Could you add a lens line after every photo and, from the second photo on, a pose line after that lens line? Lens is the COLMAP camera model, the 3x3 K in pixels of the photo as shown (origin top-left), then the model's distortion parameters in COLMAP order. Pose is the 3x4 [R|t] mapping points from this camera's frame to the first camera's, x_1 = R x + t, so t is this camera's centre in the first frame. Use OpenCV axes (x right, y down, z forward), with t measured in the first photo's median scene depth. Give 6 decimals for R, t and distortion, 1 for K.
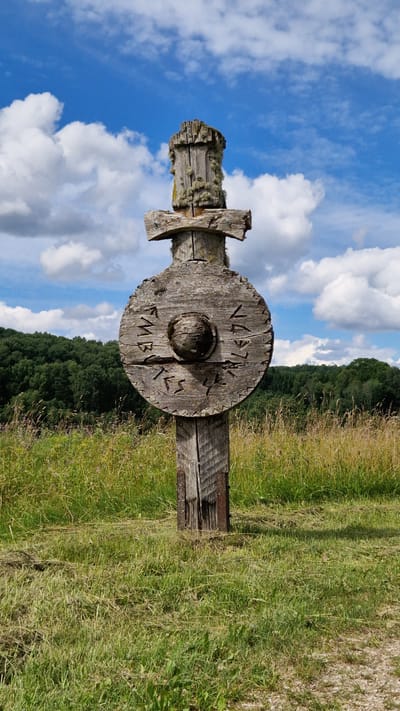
lens RADIAL K [[479.3, 0, 200.0], [0, 479.3, 355.5], [0, 0, 1]] dist [0.046988, -0.034684]
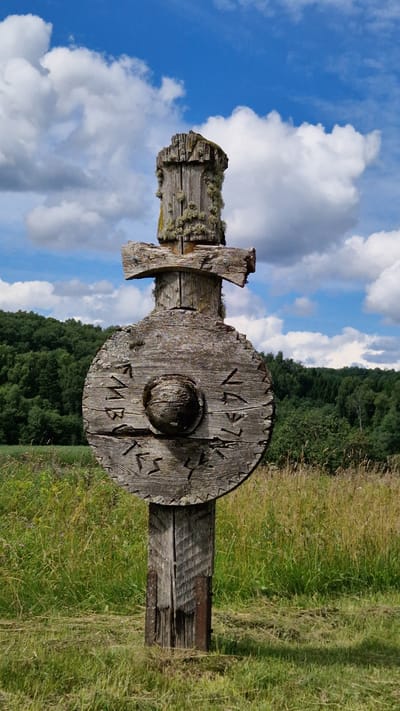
lens RADIAL K [[600.1, 0, 218.9], [0, 600.1, 355.0], [0, 0, 1]] dist [0.070085, -0.086870]
pose [[0.998867, 0.047106, -0.006731, 0.060873], [-0.047043, 0.998850, 0.009223, -0.132849], [0.007157, -0.008896, 0.999935, 0.002925]]
